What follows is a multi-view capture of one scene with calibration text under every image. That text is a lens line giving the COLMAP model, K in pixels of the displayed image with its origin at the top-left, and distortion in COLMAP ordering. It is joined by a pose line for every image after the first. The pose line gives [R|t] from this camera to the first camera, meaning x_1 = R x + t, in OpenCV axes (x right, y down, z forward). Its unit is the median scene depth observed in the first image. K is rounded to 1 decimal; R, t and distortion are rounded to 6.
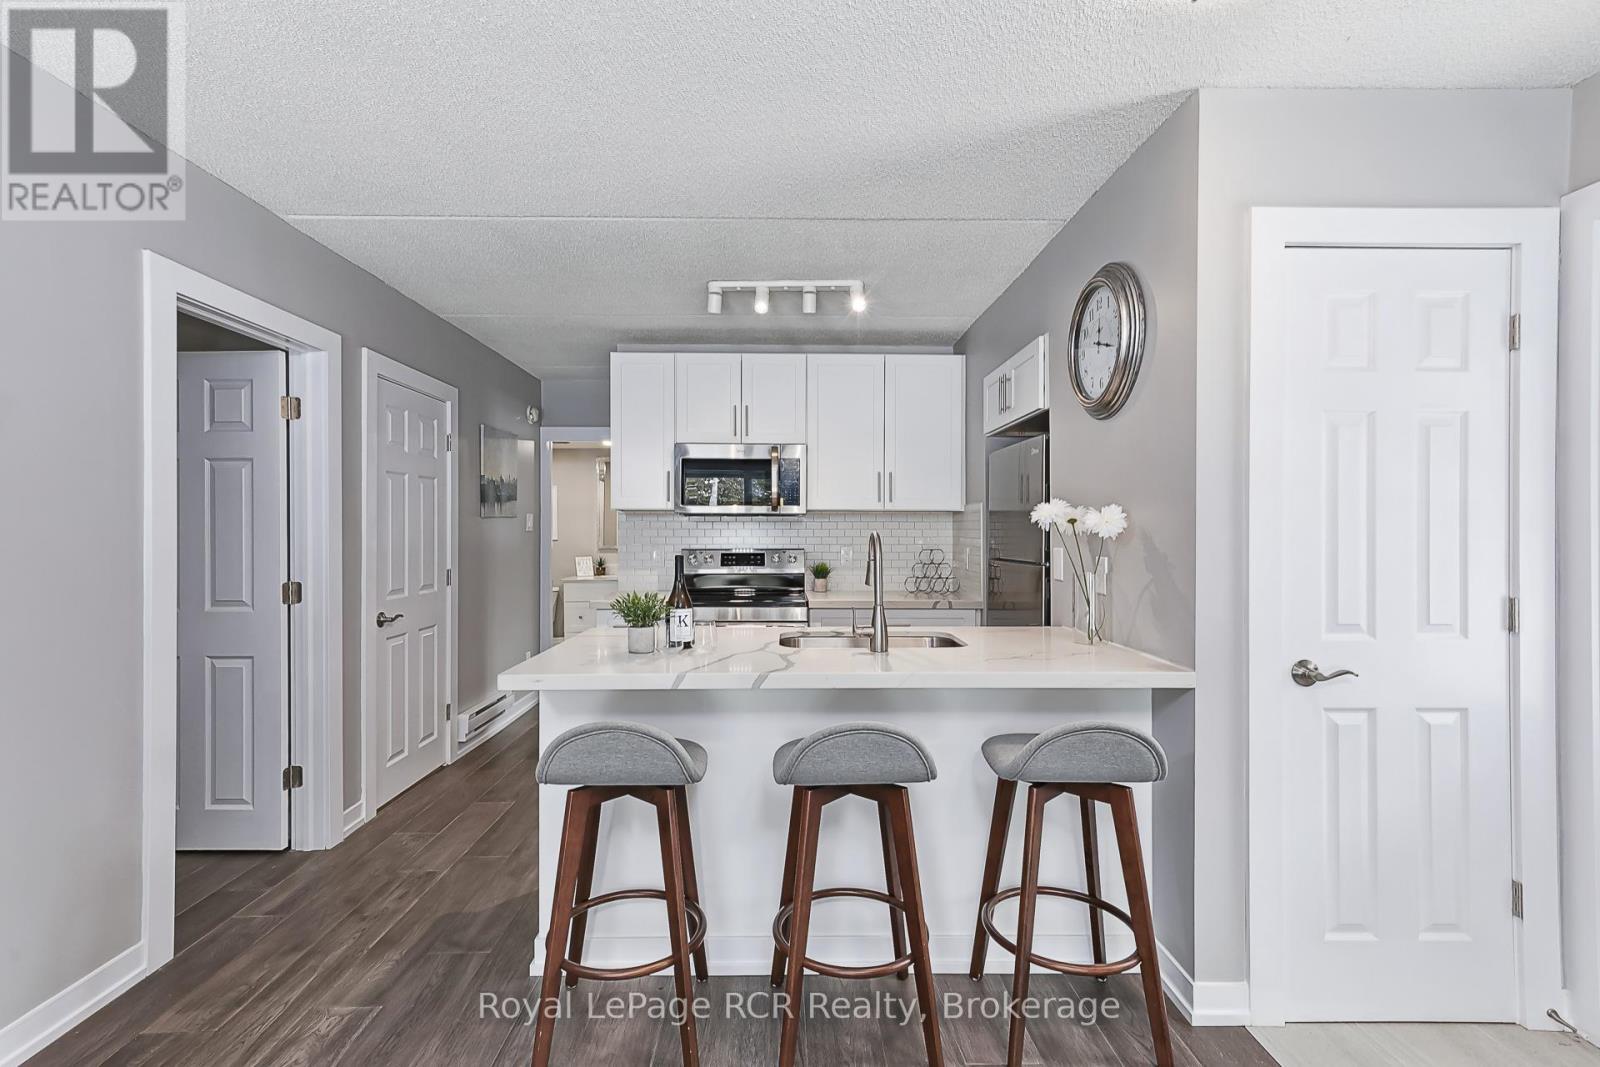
lens RADIAL K [[727.4, 0, 800.0], [0, 727.4, 533.5], [0, 0, 1]] dist [0.001657, 0.000393]
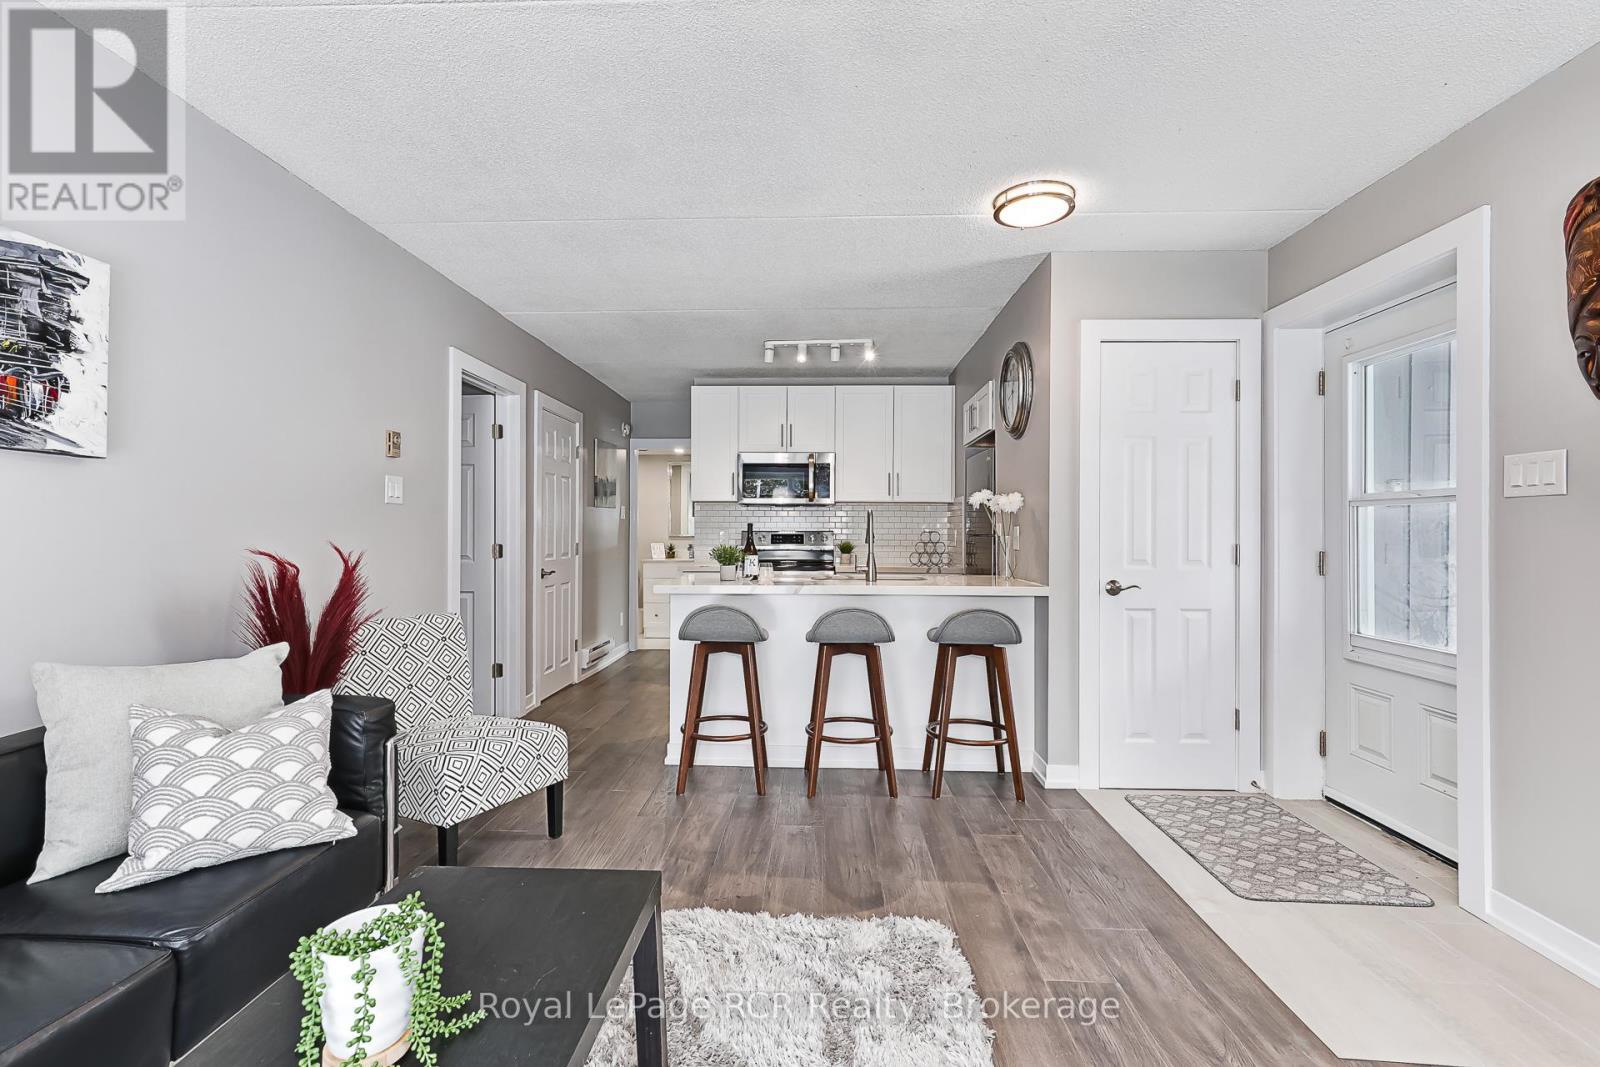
lens RADIAL K [[727.4, 0, 800.0], [0, 727.4, 533.5], [0, 0, 1]] dist [0.001657, 0.000393]
pose [[0.998353, 0.004093, -0.057222, 0.026918], [-0.004362, 0.999980, -0.004587, 0.040663], [0.057202, 0.004829, 0.998351, -0.424488]]
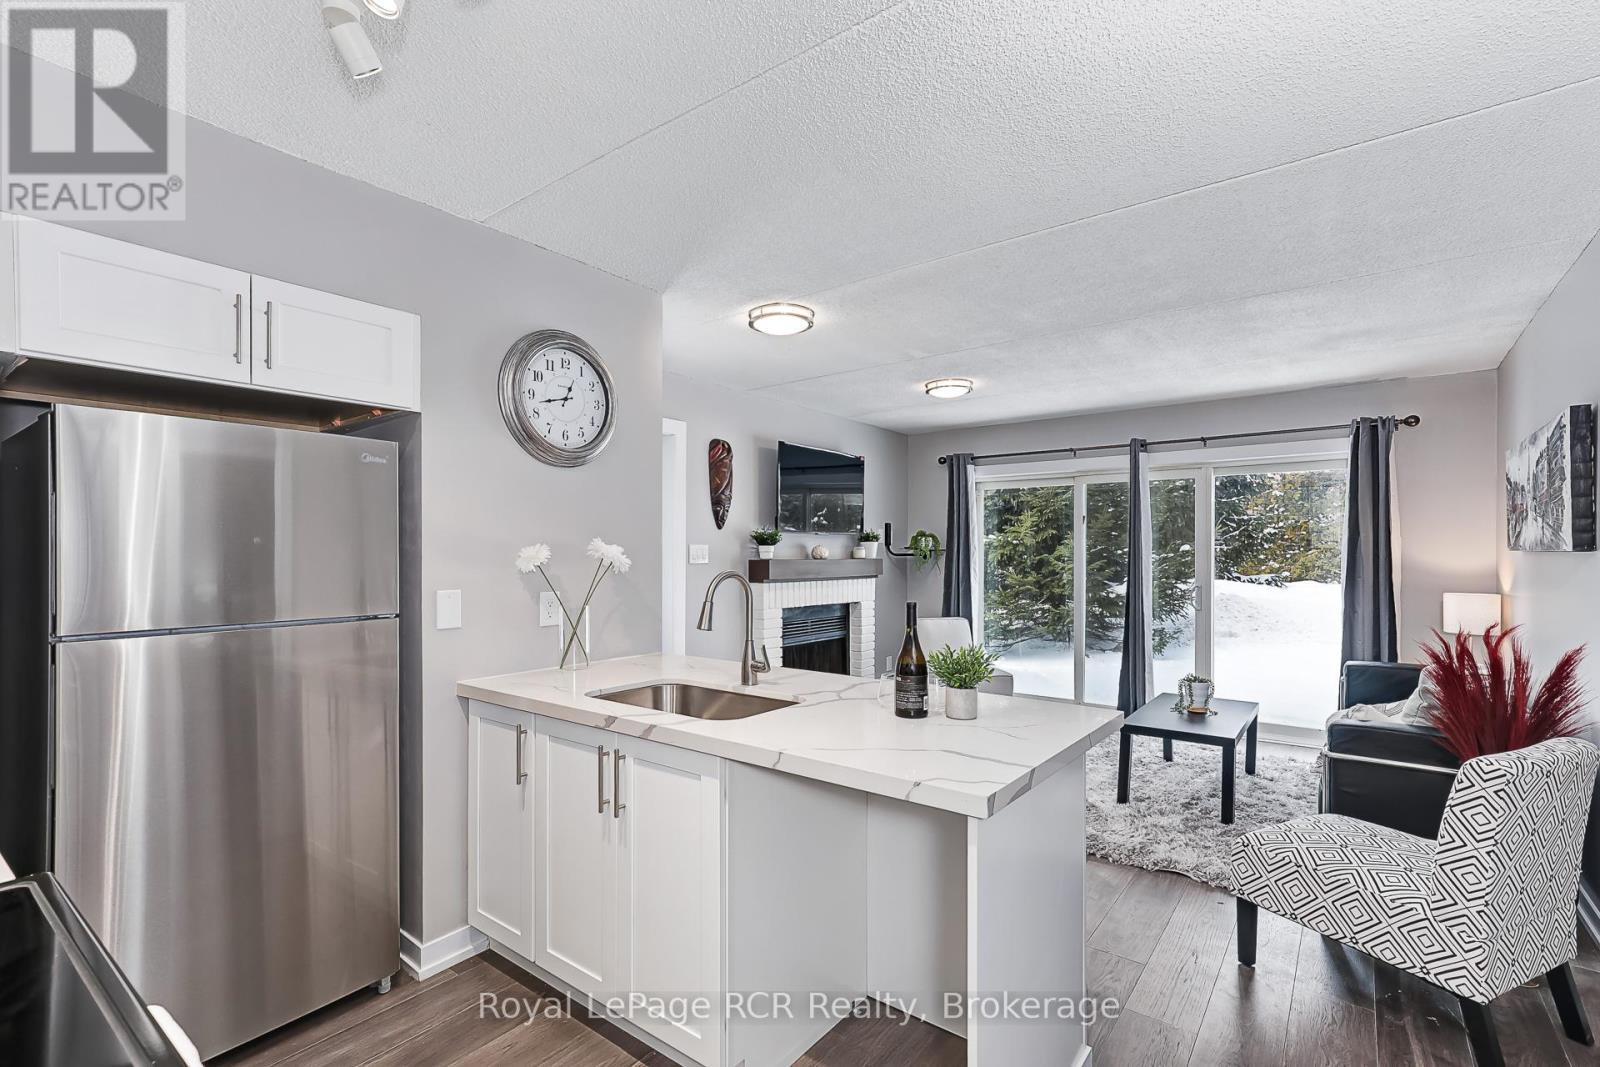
lens RADIAL K [[726.8, 0, 787.7], [0, 726.8, 554.1], [0, 0, 1]] dist [0.001675, 0.000253]
pose [[-0.772596, 0.000572, 0.634898, -0.388939], [0.004936, 0.999975, 0.005106, -0.019946], [-0.634879, 0.007079, -0.772579, 1.155160]]
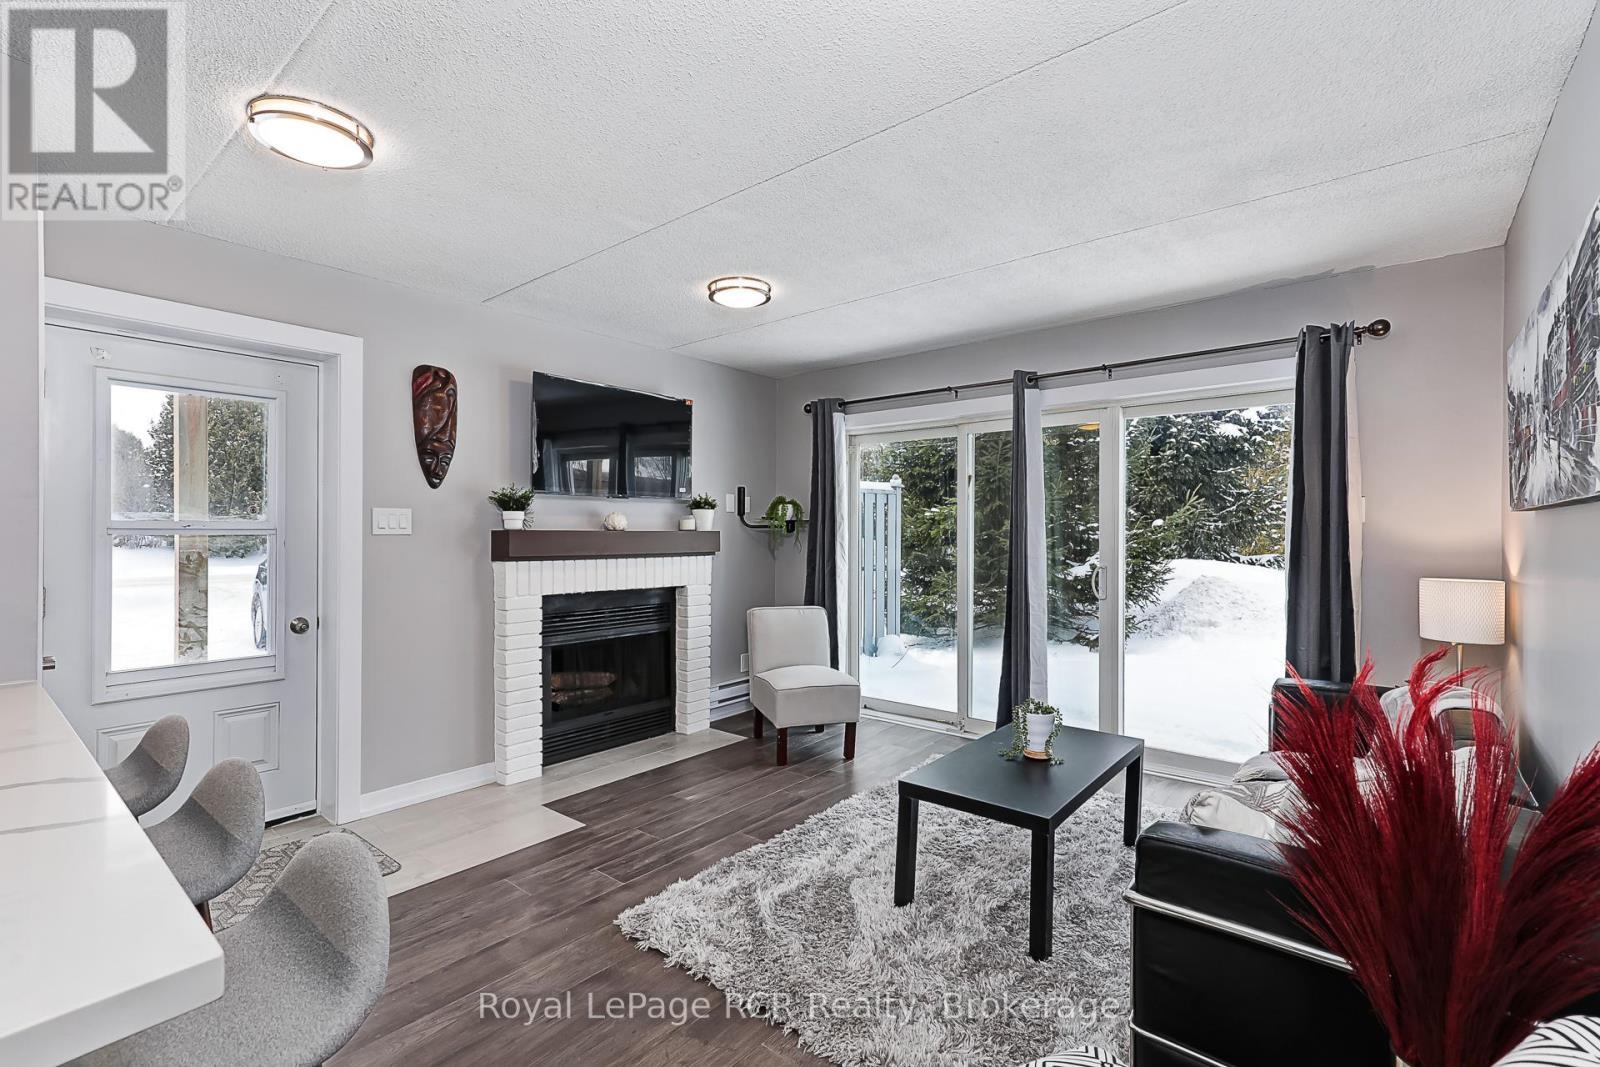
lens RADIAL K [[727.4, 0, 800.0], [0, 727.4, 533.5], [0, 0, 1]] dist [0.001657, 0.000393]
pose [[-0.759604, -0.000893, 0.650385, -0.464041], [0.002754, 0.999986, 0.004589, -0.000076], [-0.650379, 0.005278, -0.759591, 0.603880]]
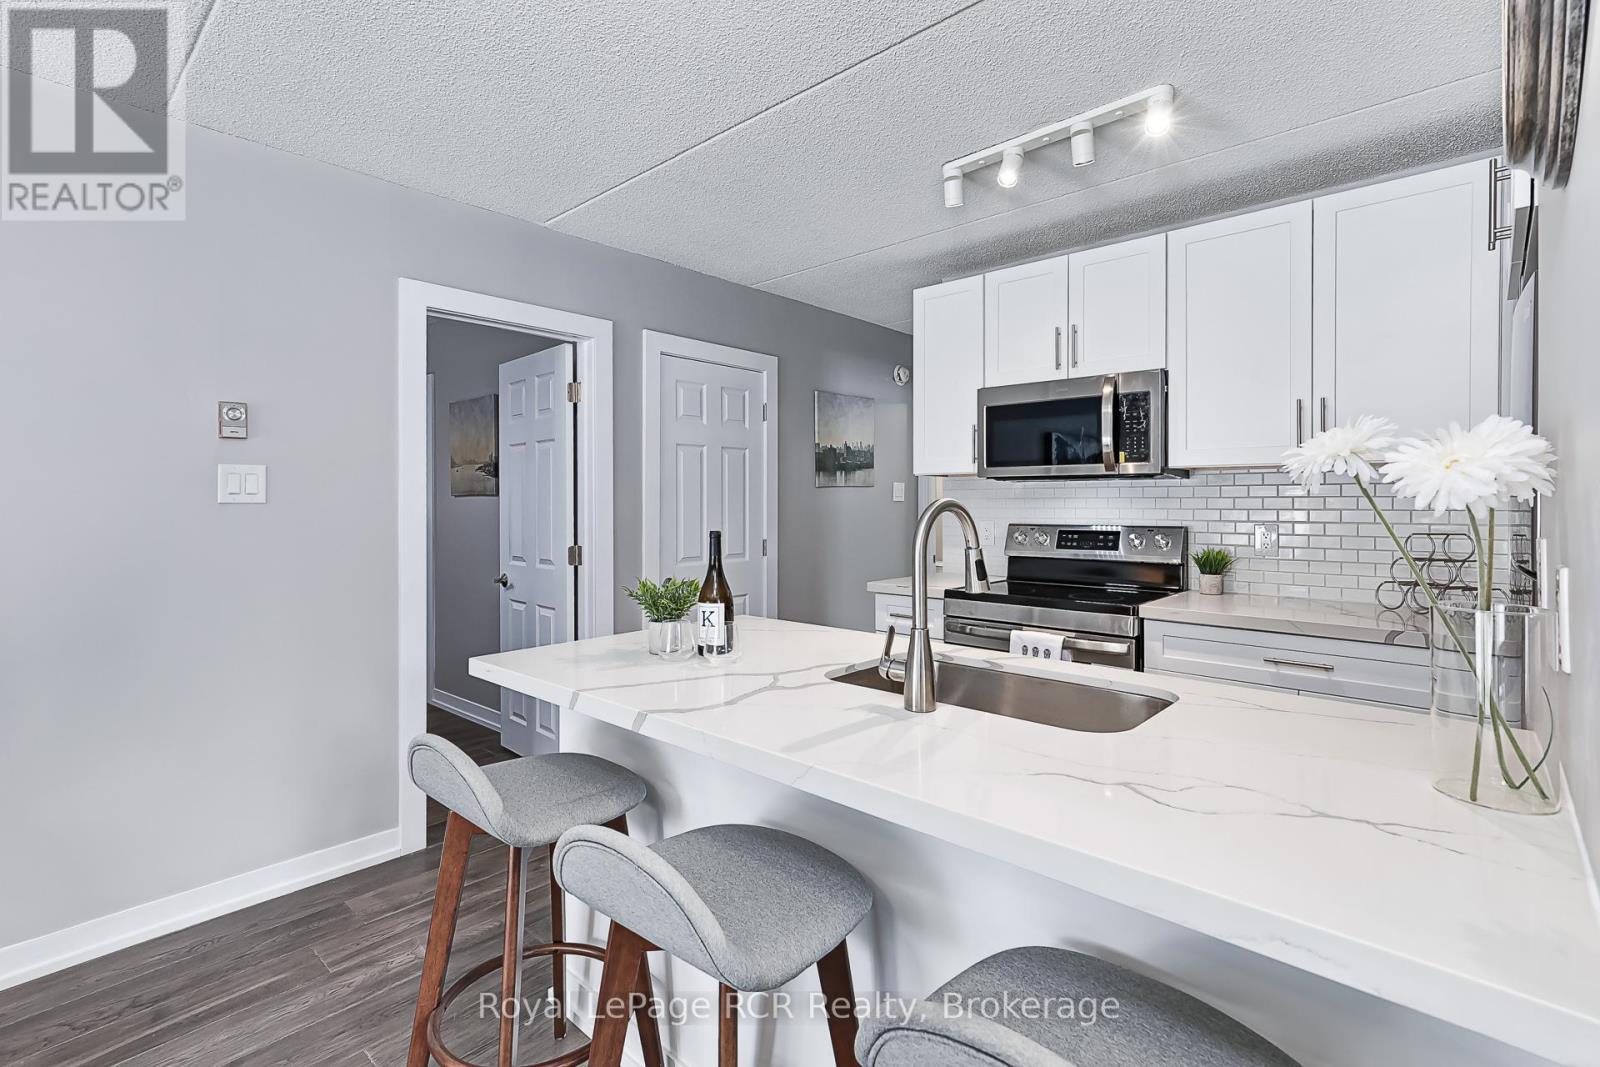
lens RADIAL K [[741.5, 0, 782.8], [0, 741.5, 500.2], [0, 0, 1]] dist [0.001841, 0.000153]
pose [[0.708802, -0.003311, -0.705399, 0.287739], [-0.001739, 0.999978, -0.006440, 0.002004], [0.705405, 0.005792, 0.708781, 0.341117]]
